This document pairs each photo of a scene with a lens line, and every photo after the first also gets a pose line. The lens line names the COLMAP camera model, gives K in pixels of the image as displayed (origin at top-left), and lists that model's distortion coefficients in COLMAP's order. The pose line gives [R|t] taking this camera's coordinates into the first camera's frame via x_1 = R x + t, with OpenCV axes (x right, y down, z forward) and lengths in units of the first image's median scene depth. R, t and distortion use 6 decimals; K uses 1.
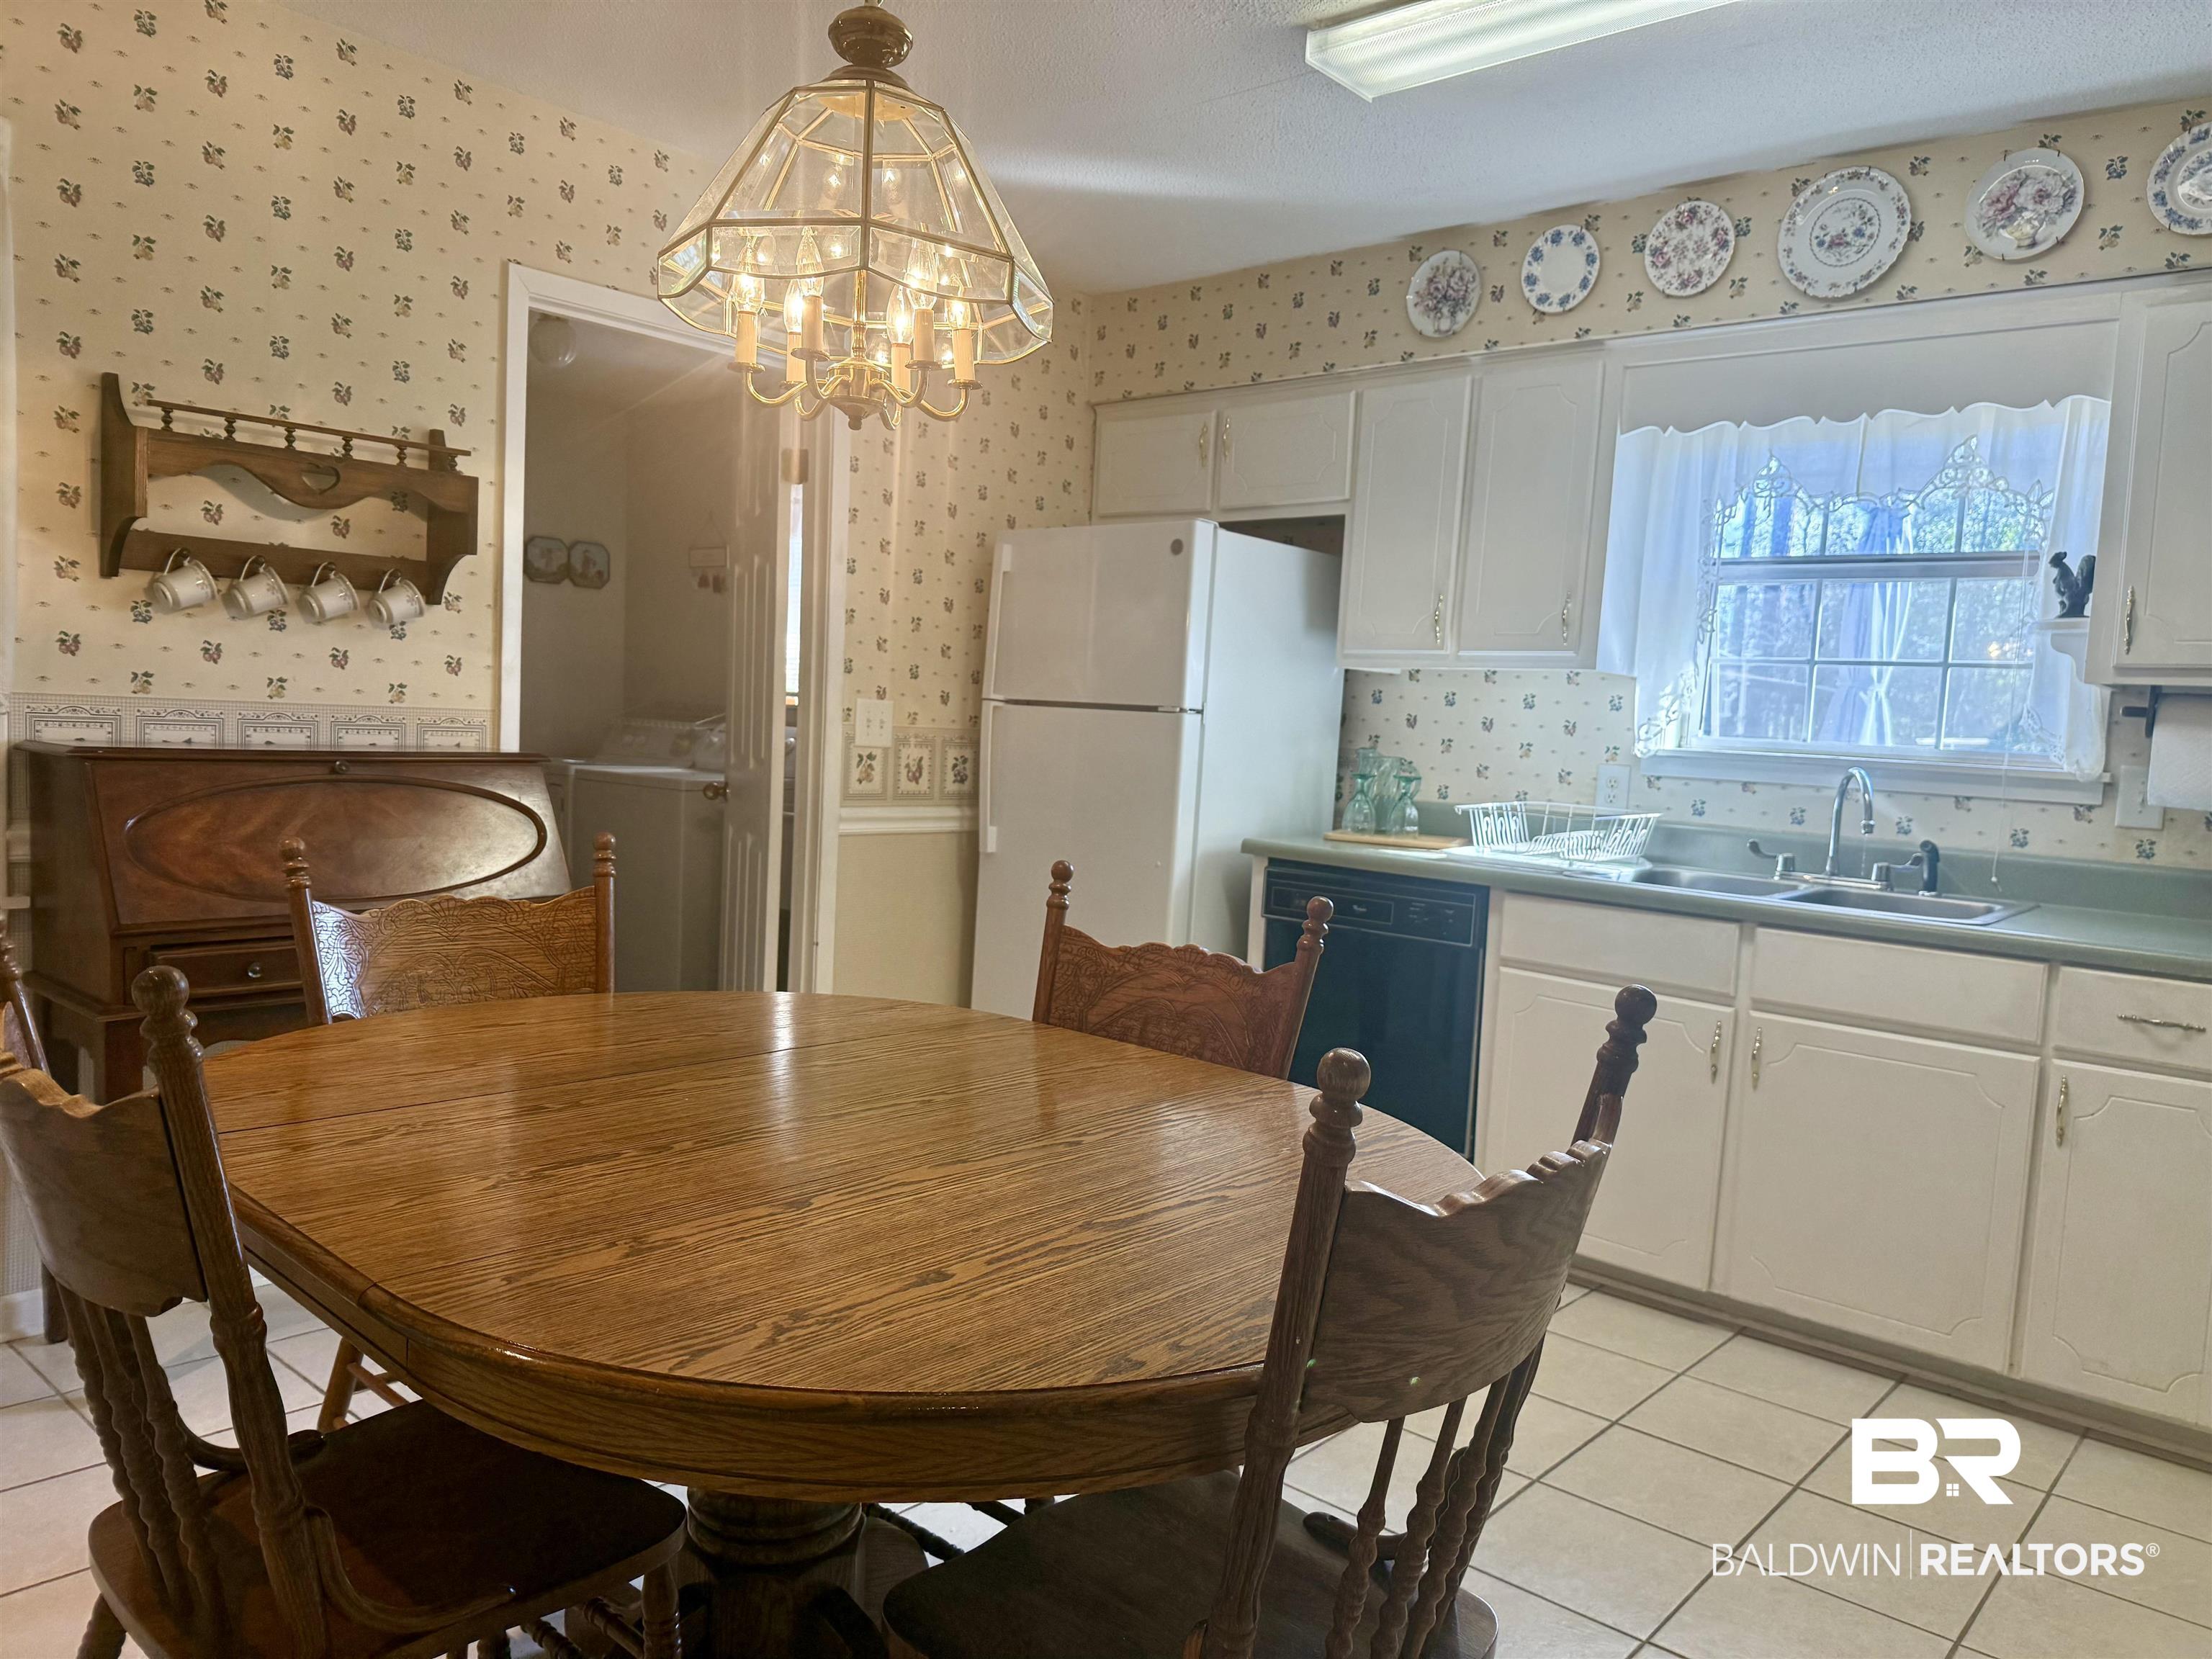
lens RADIAL K [[1564.6, 0, 1103.5], [0, 1564.6, 837.0], [0, 0, 1]] dist [0.011171, 0.001595]
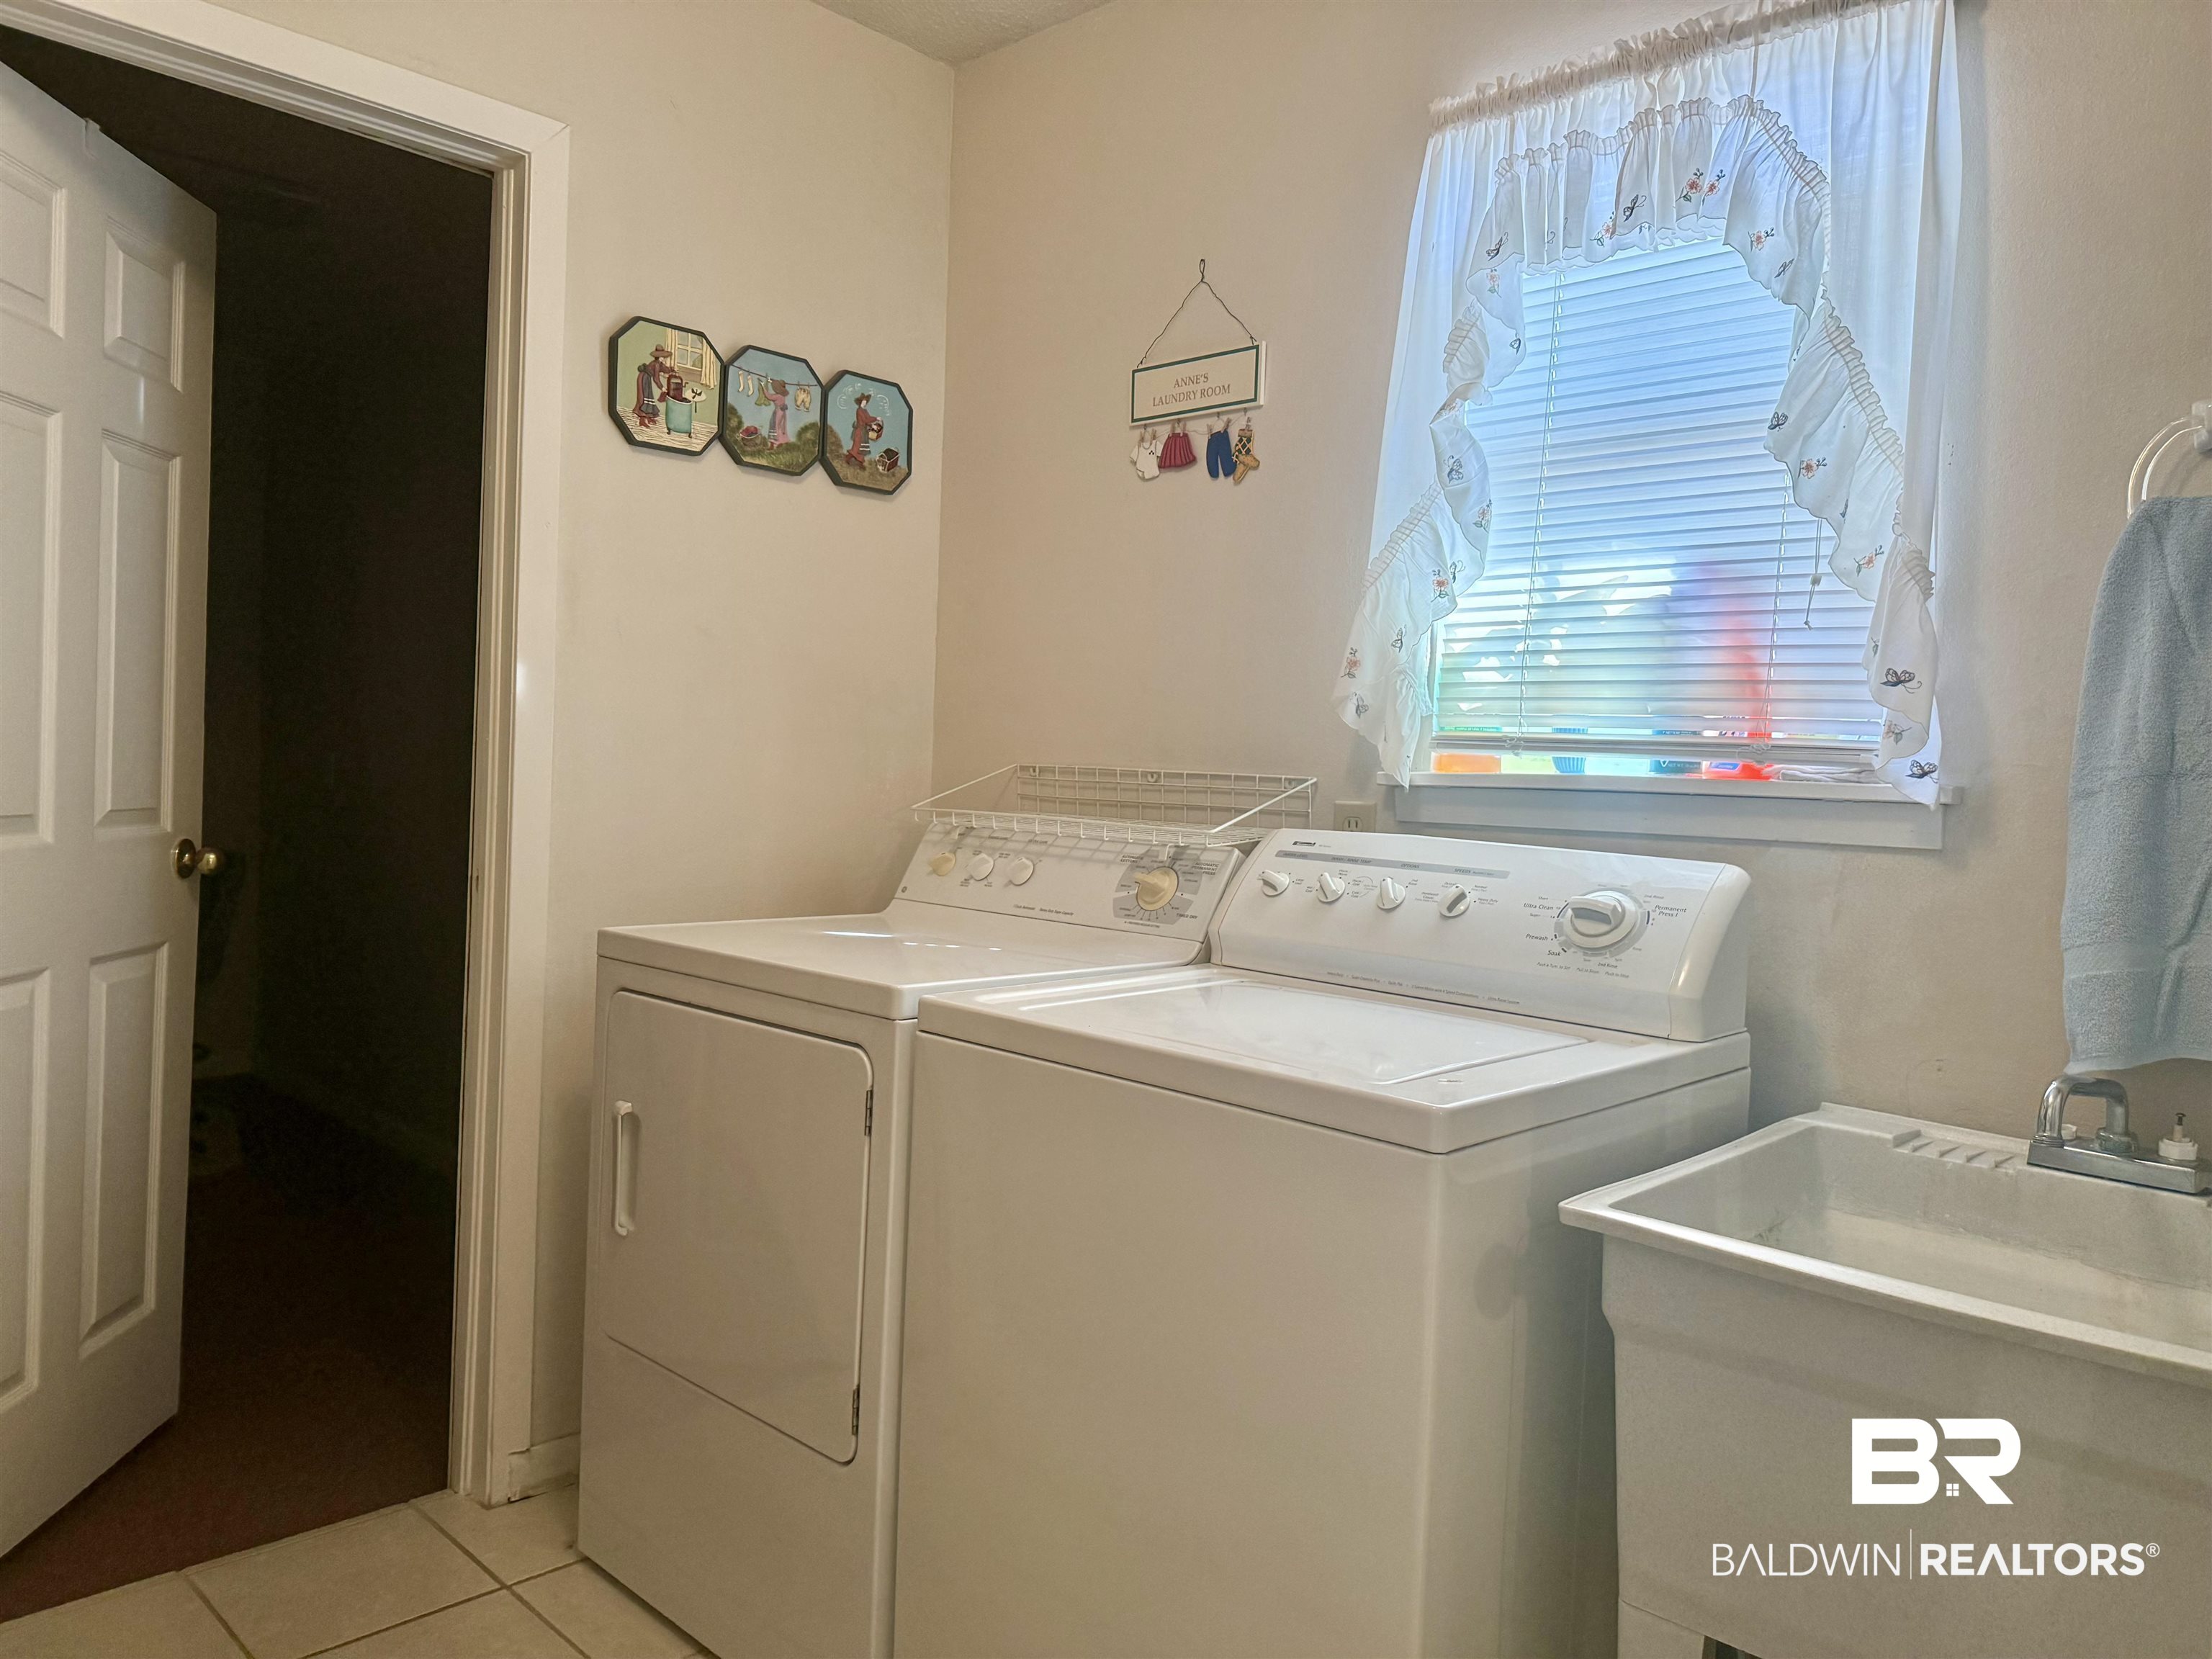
lens RADIAL K [[1564.6, 0, 1105.6], [0, 1564.6, 822.0], [0, 0, 1]] dist [0.011171, 0.001595]
pose [[0.998114, -0.015175, -0.059489, -0.253394], [0.013013, 0.999247, -0.036563, -0.059609], [0.059999, 0.035720, 0.997559, 0.625276]]
